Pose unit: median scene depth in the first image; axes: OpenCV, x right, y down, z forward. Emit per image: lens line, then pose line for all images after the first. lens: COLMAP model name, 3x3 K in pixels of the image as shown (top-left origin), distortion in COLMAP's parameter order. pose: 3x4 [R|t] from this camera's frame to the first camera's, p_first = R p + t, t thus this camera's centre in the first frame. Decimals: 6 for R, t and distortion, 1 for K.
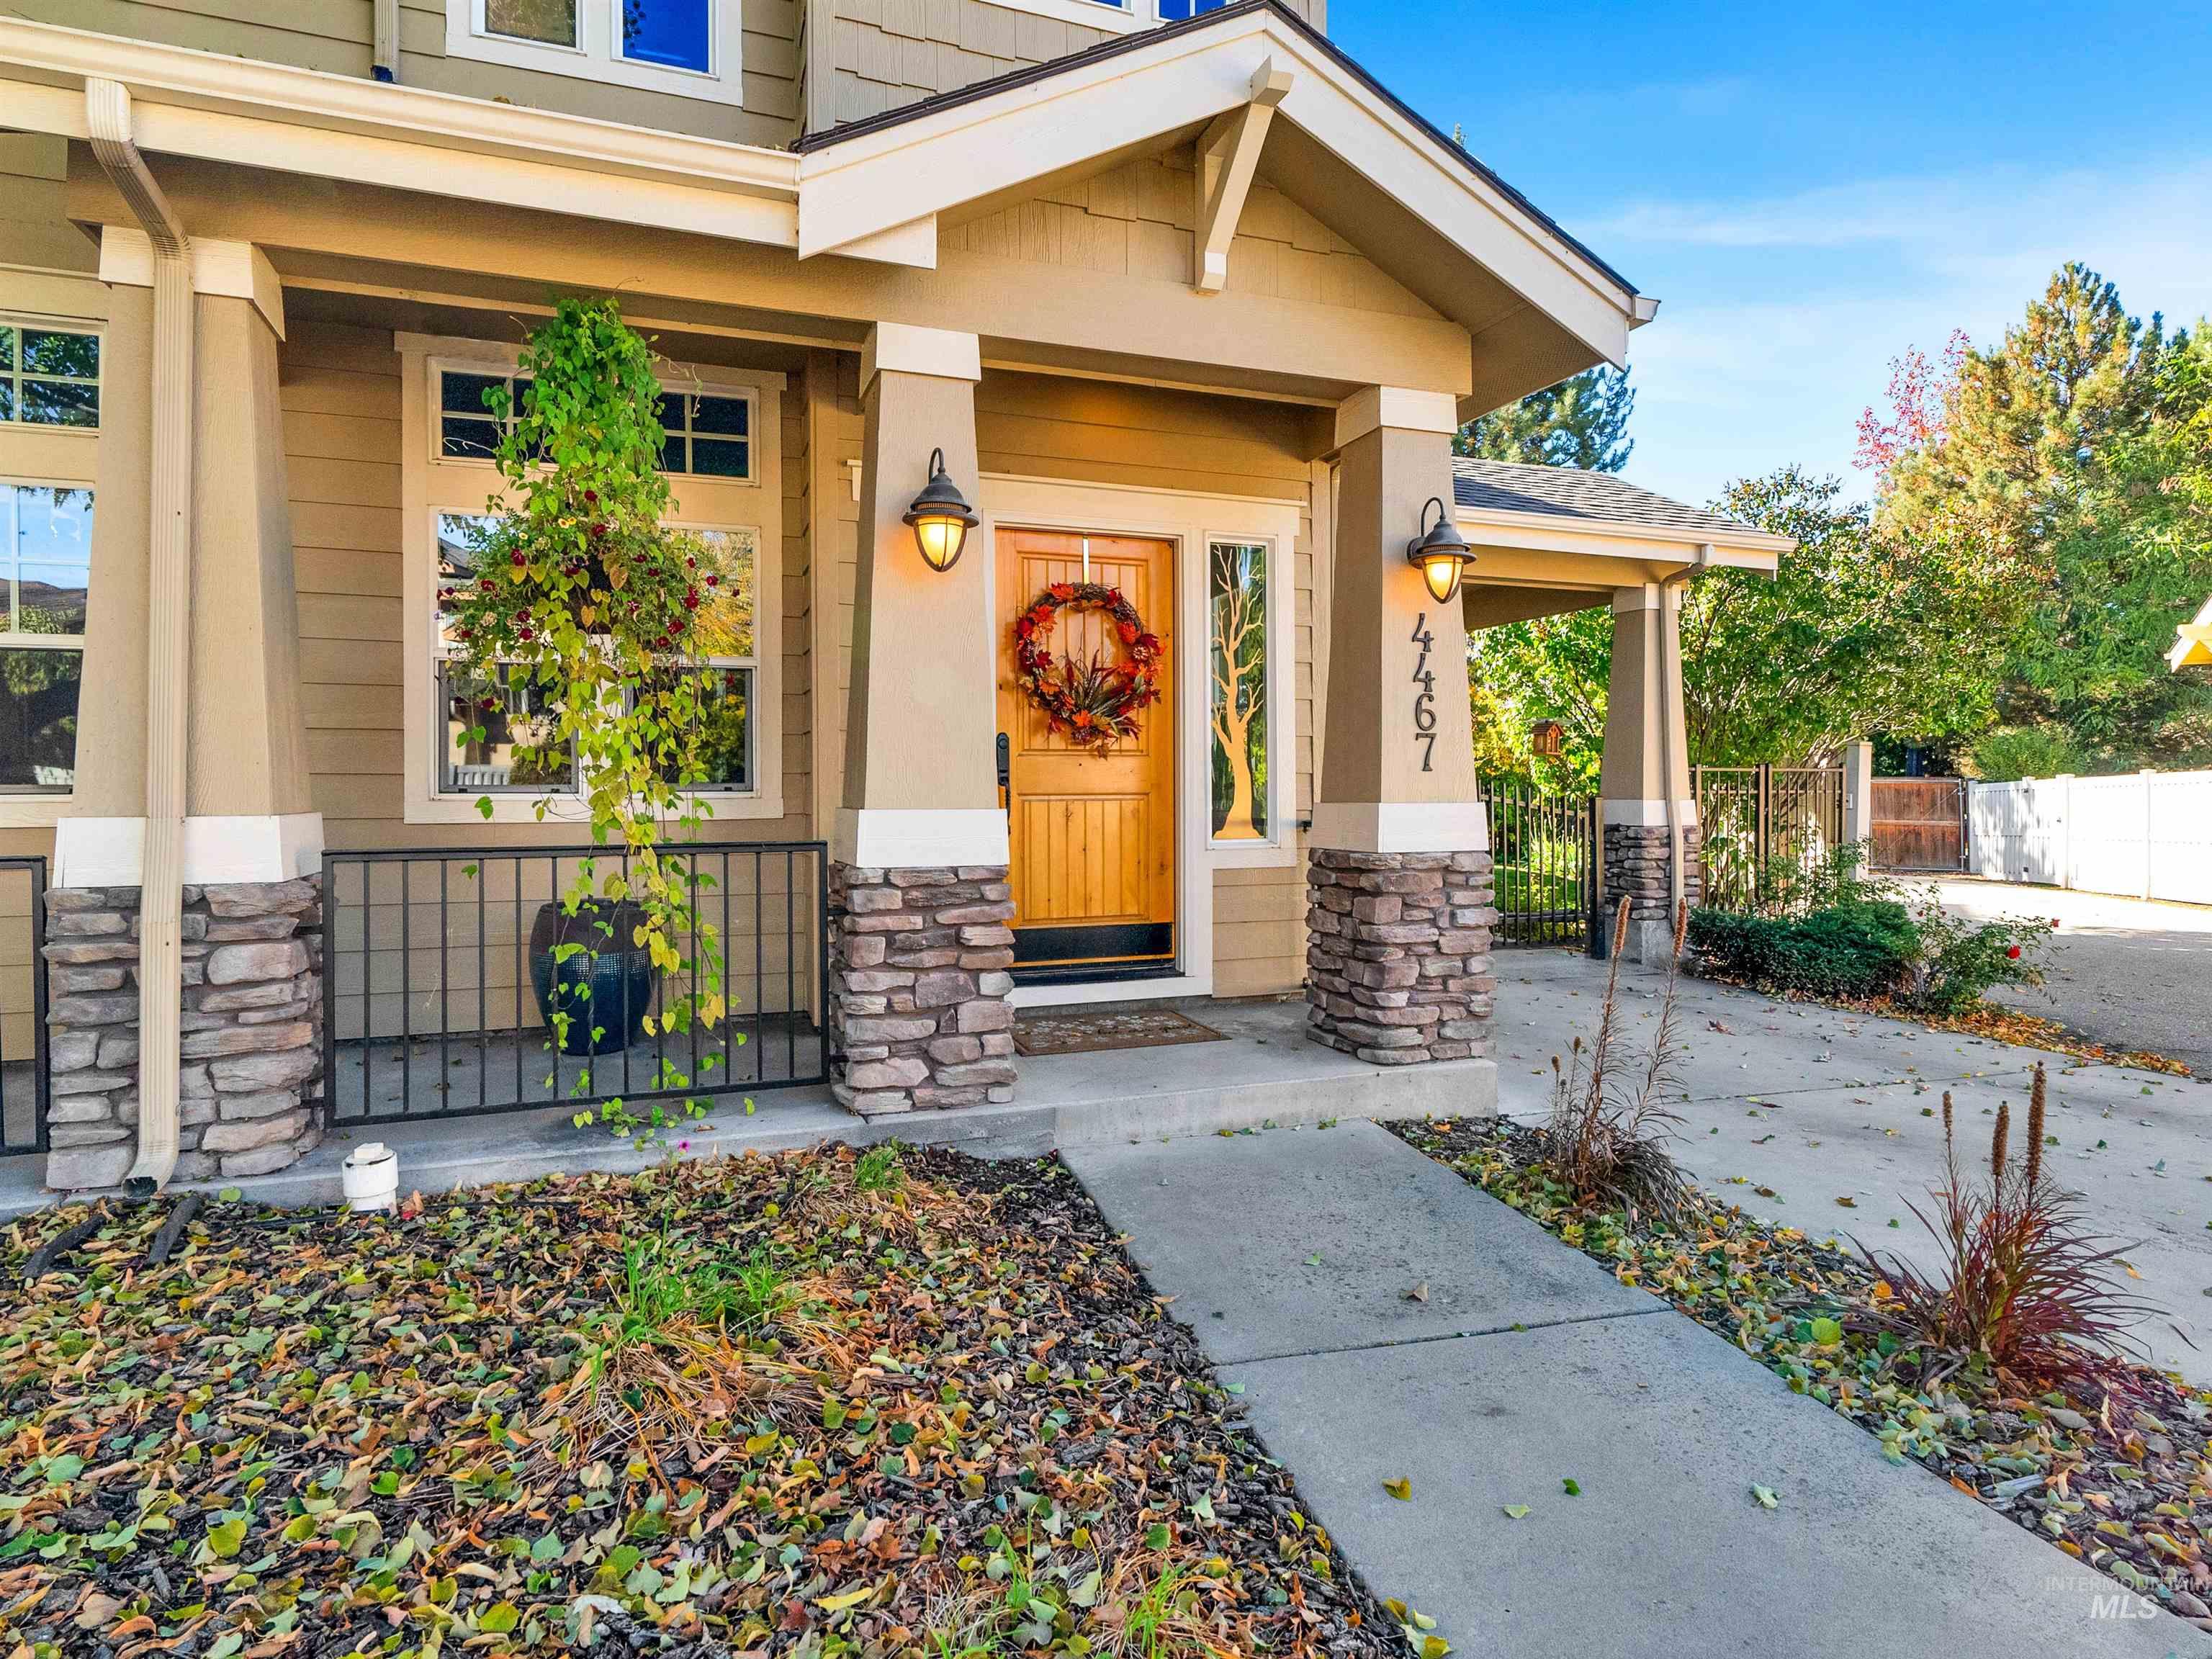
lens RADIAL K [[1179.1, 0, 1085.3], [0, 1179.1, 818.9], [0, 0, 1]] dist [-0.006414, -0.000671]
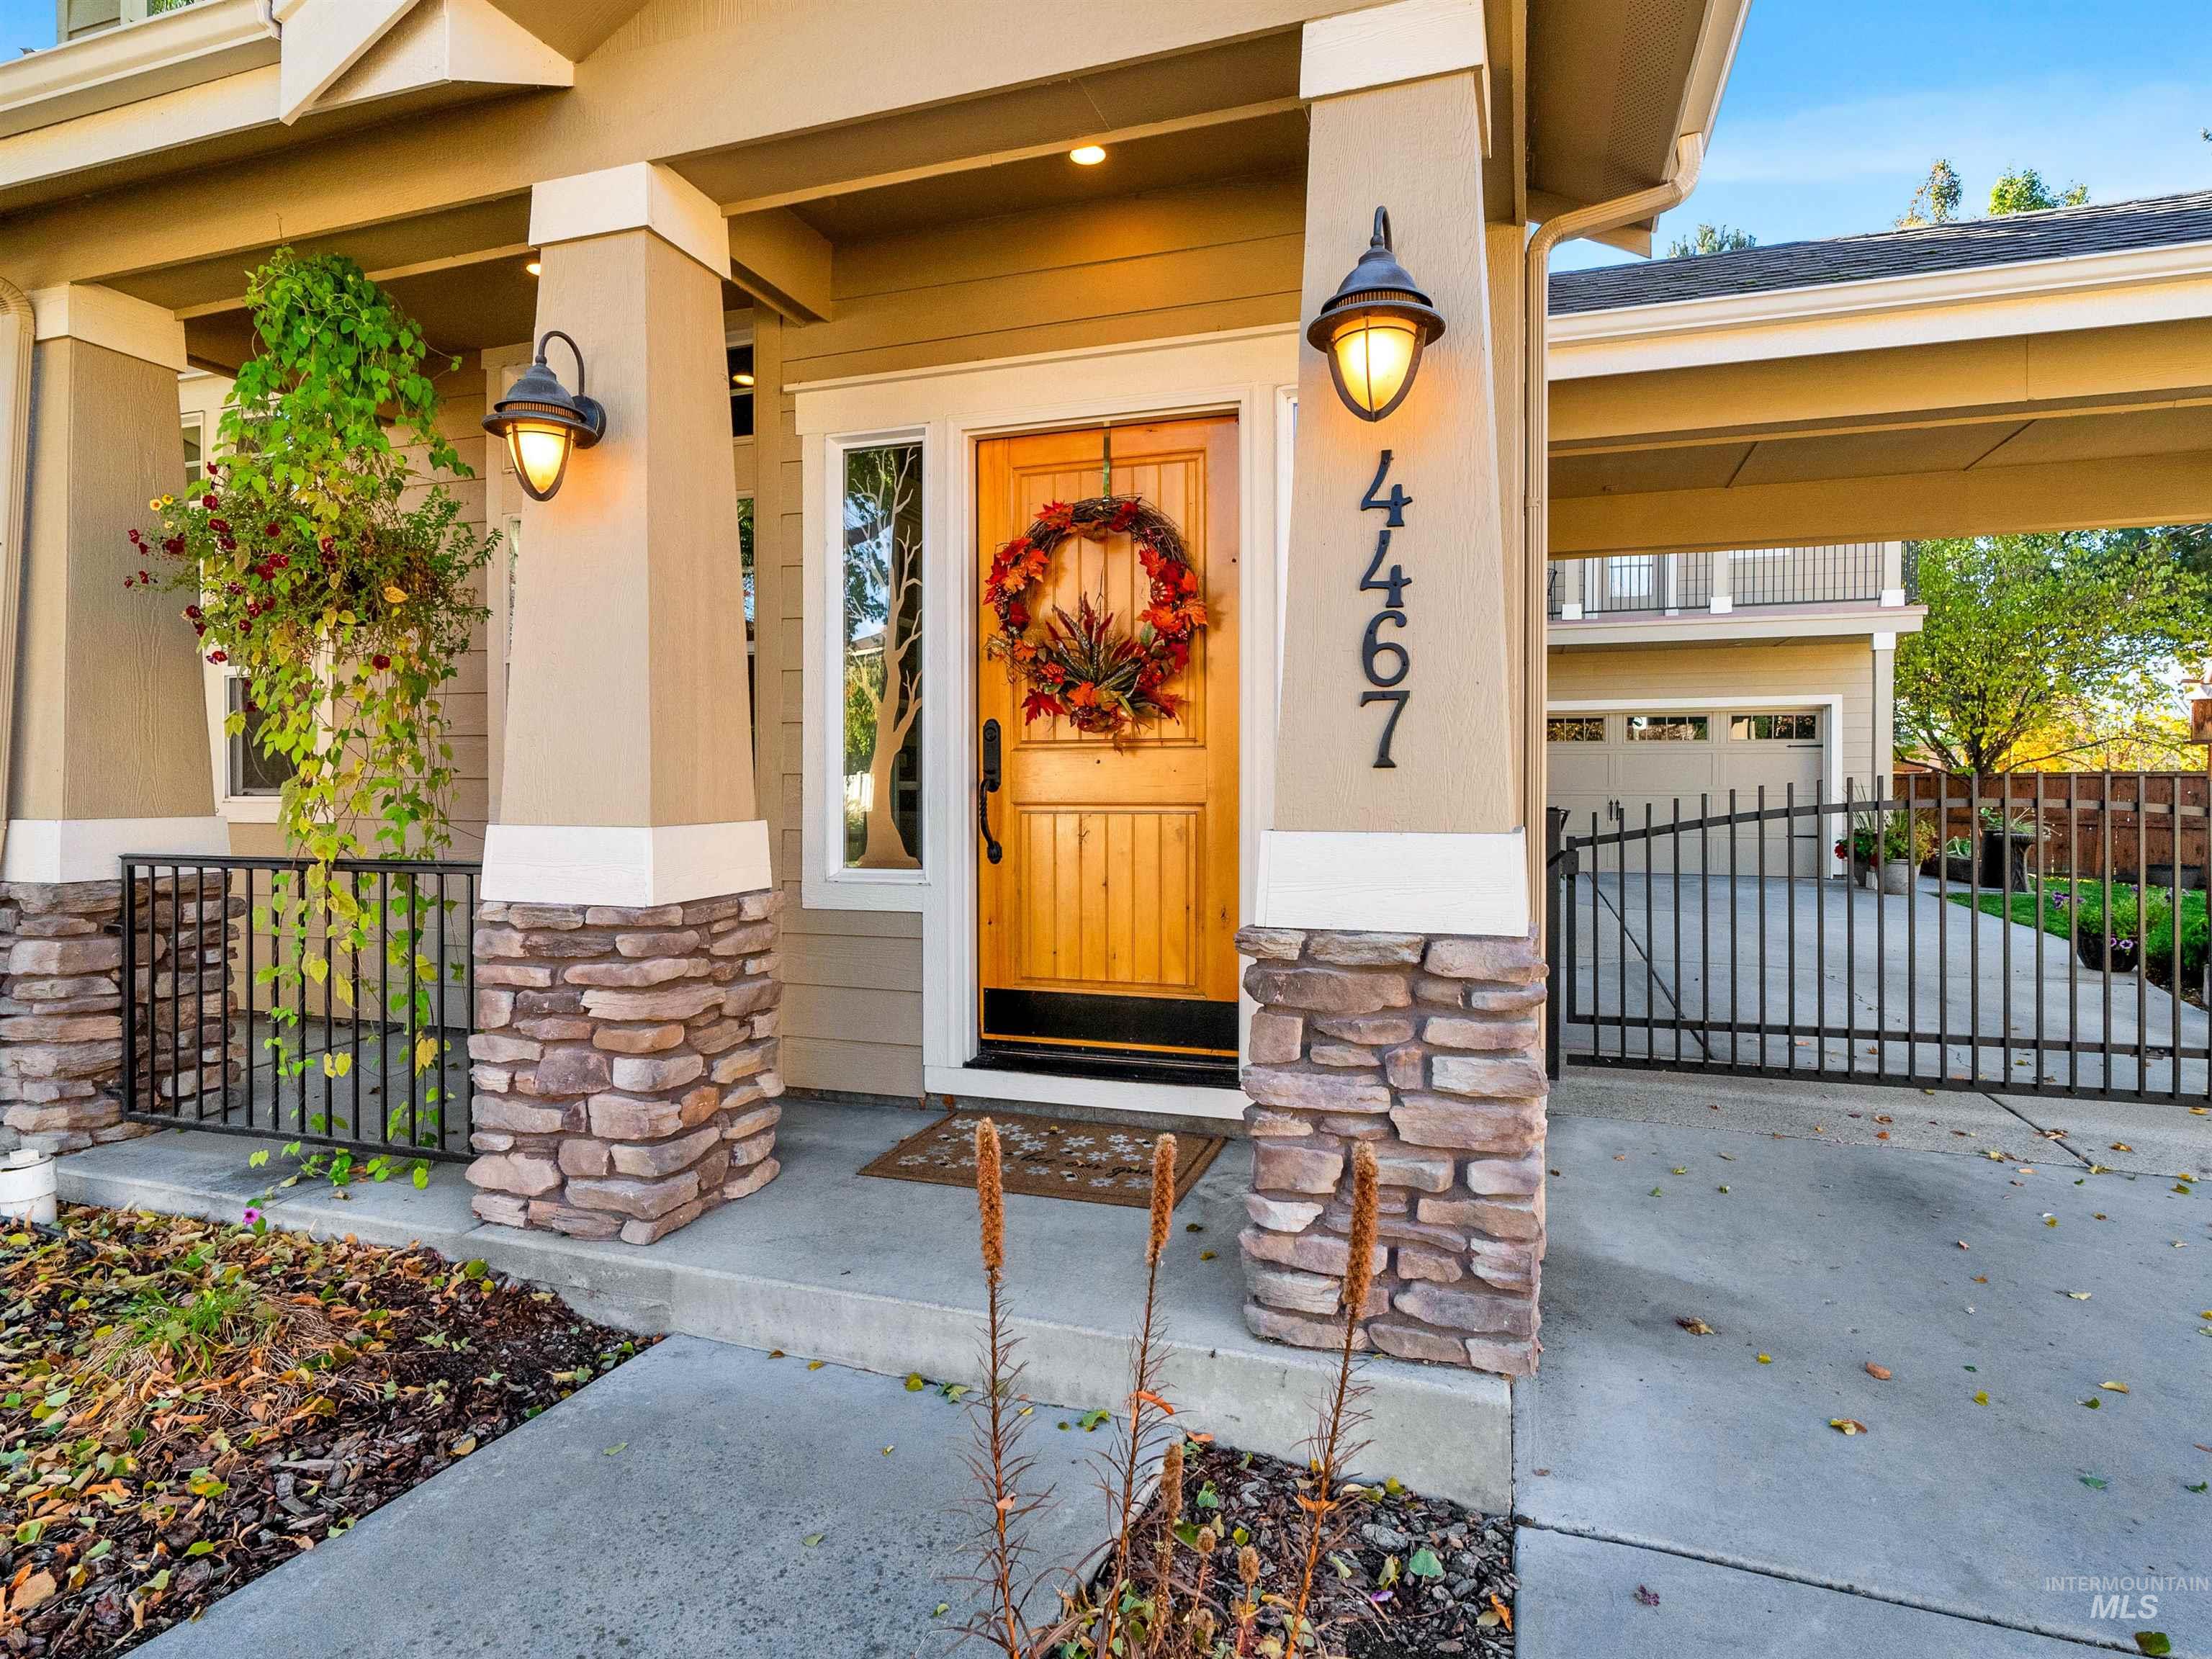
lens RADIAL K [[1179.1, 0, 1112.3], [0, 1179.1, 822.0], [0, 0, 1]] dist [-0.006414, -0.000671]
pose [[0.786880, 0.020371, -0.616770, 0.508653], [-0.018454, 0.999785, 0.009478, -0.020699], [0.616830, 0.003924, 0.787087, 0.542103]]
